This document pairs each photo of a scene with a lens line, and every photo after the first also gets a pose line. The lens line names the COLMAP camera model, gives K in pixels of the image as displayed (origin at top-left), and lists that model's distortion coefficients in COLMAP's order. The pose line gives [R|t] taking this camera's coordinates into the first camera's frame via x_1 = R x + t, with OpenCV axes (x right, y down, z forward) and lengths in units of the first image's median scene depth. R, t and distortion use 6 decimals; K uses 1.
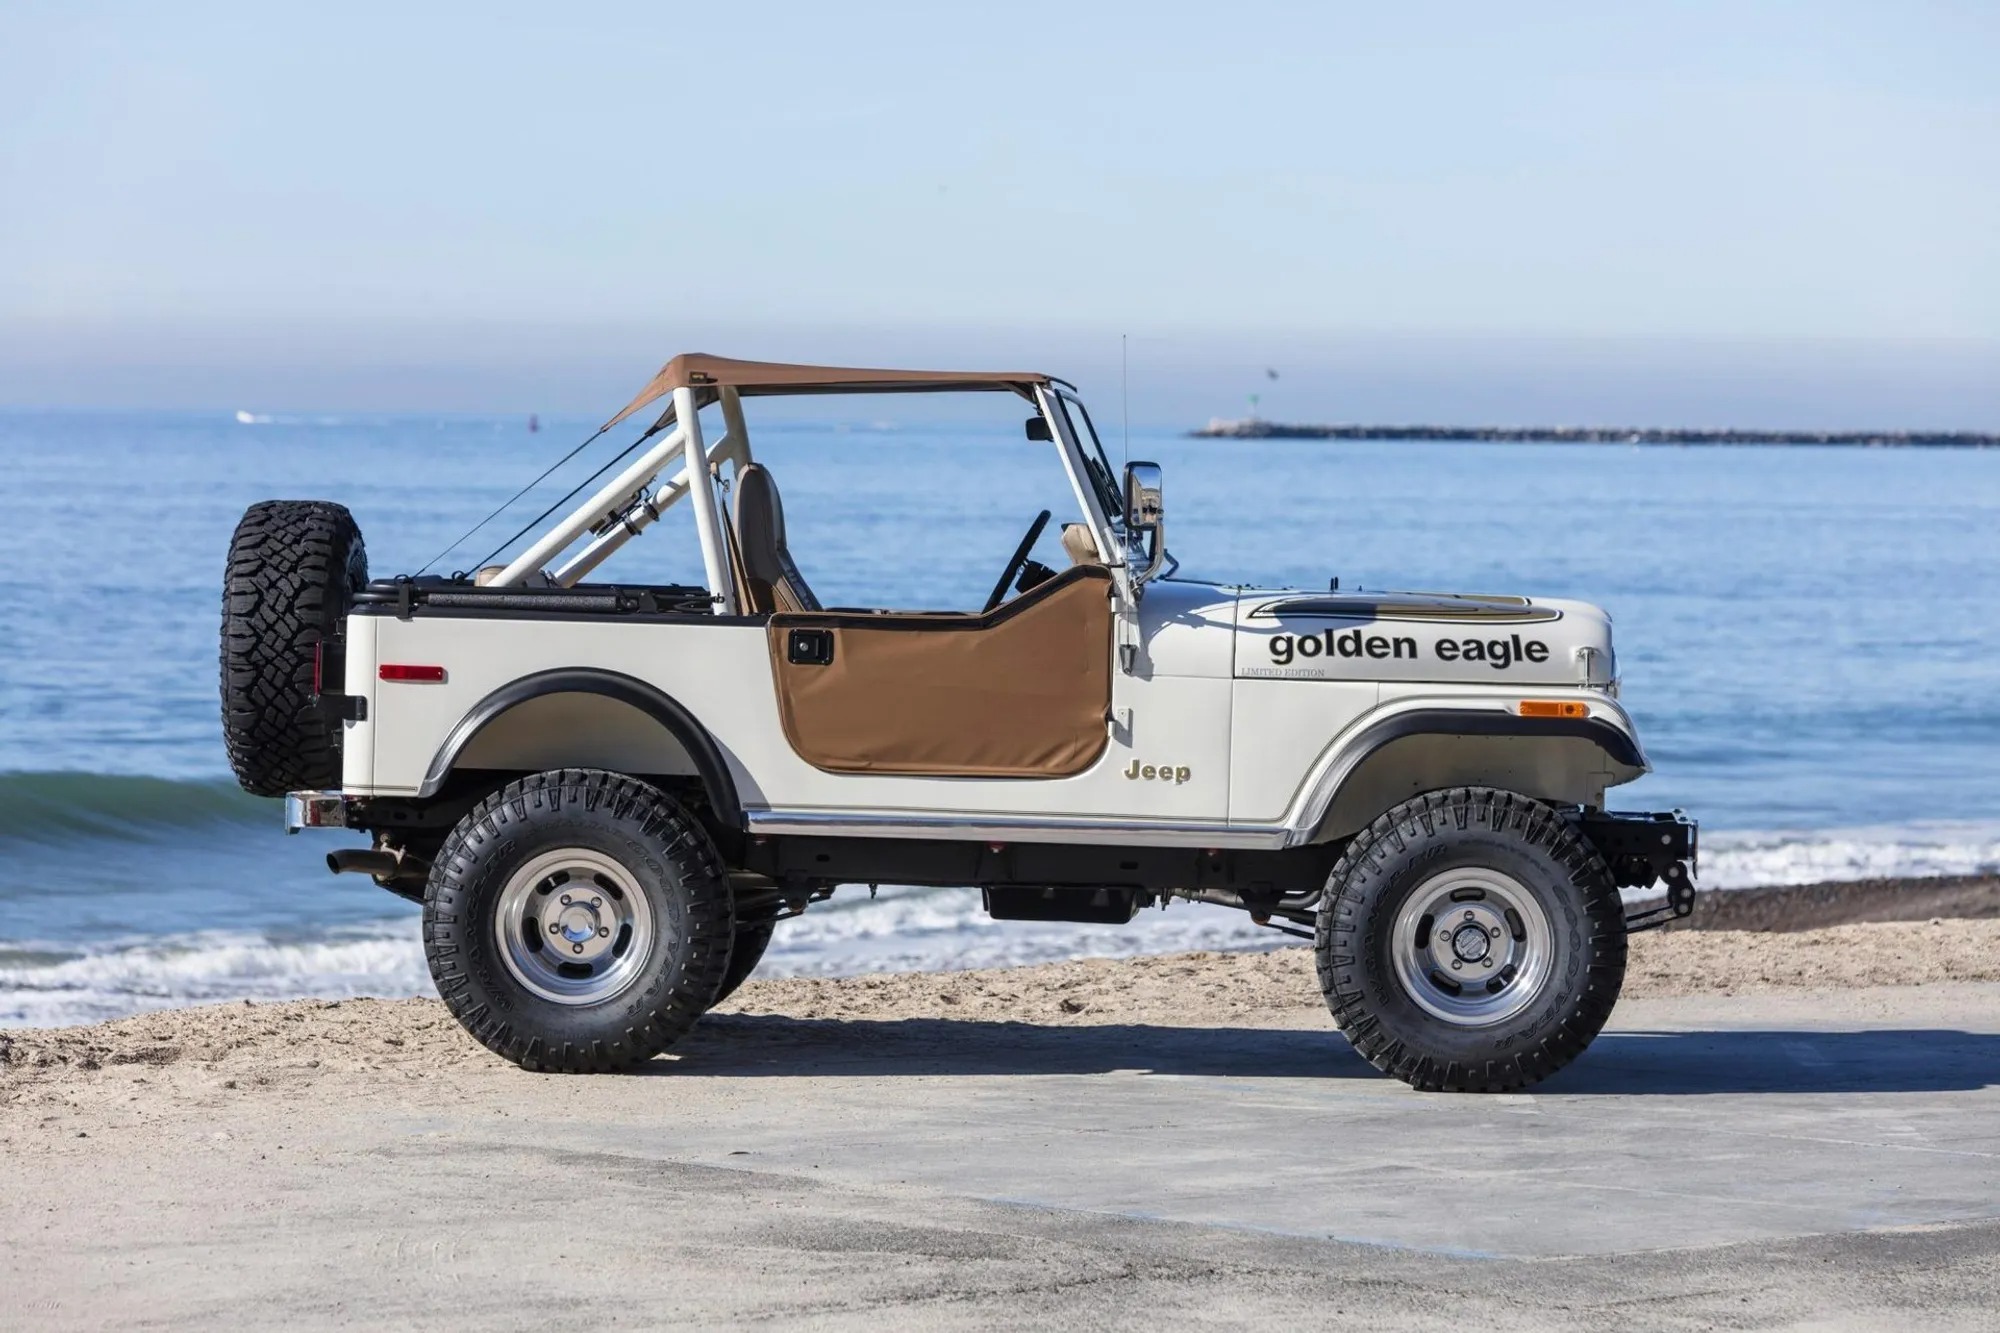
lens RADIAL K [[8214.7, 0, 1000.0], [0, 8214.7, 666.5], [0, 0, 1]] dist [-0.614764, 0.087872]
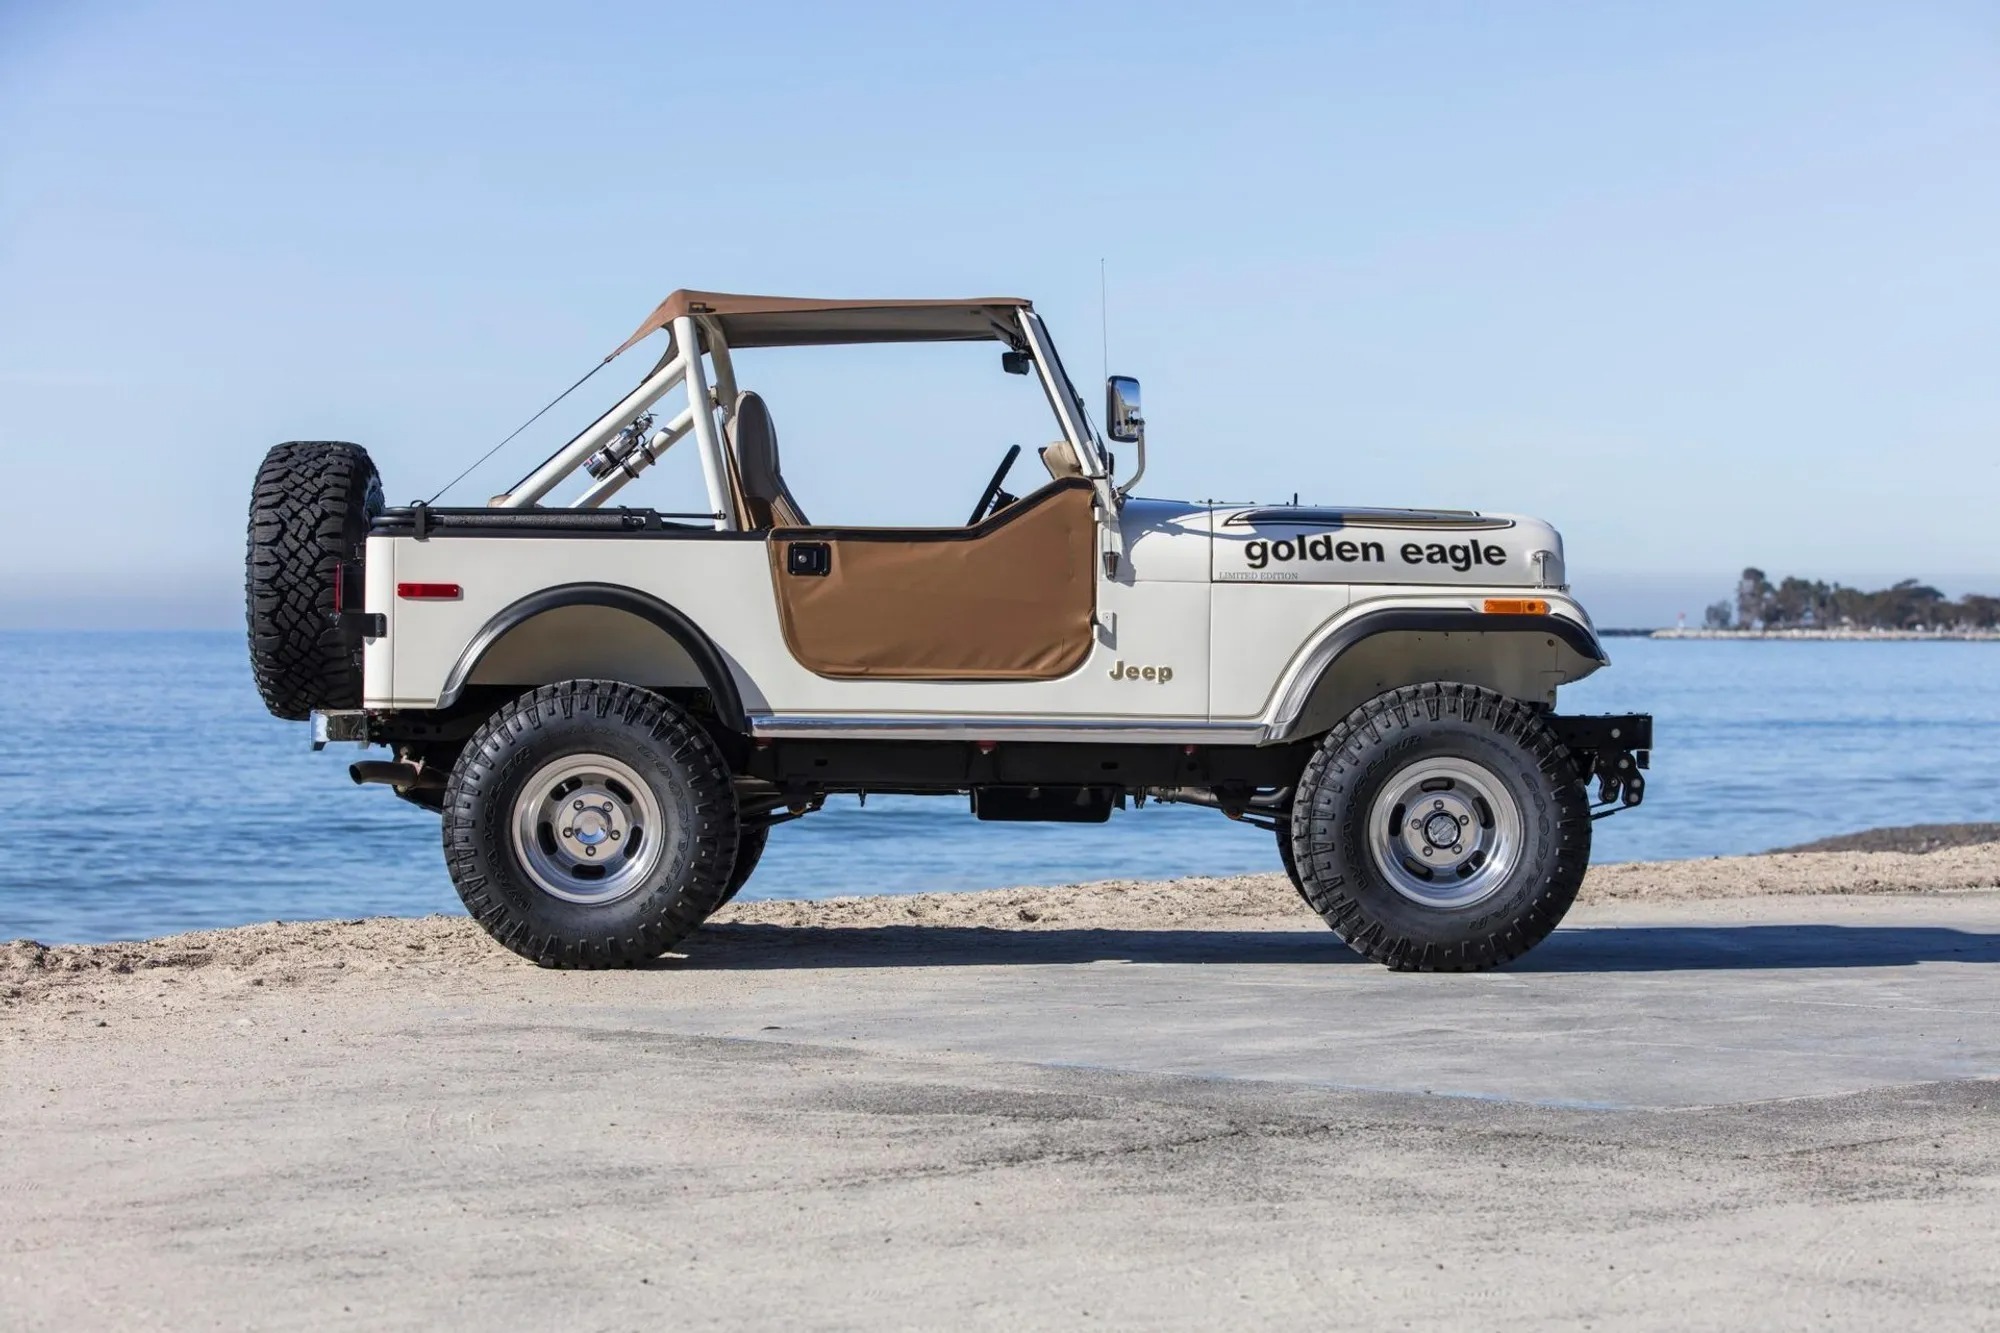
lens RADIAL K [[5347.9, 0, 997.2], [0, 5347.9, 756.7], [0, 0, 1]] dist [-0.238433, -0.073861]
pose [[0.999156, -0.015605, 0.038001, -0.025467], [0.015878, 0.999850, -0.006899, 0.028089], [-0.037888, 0.007497, 0.999254, 0.316144]]
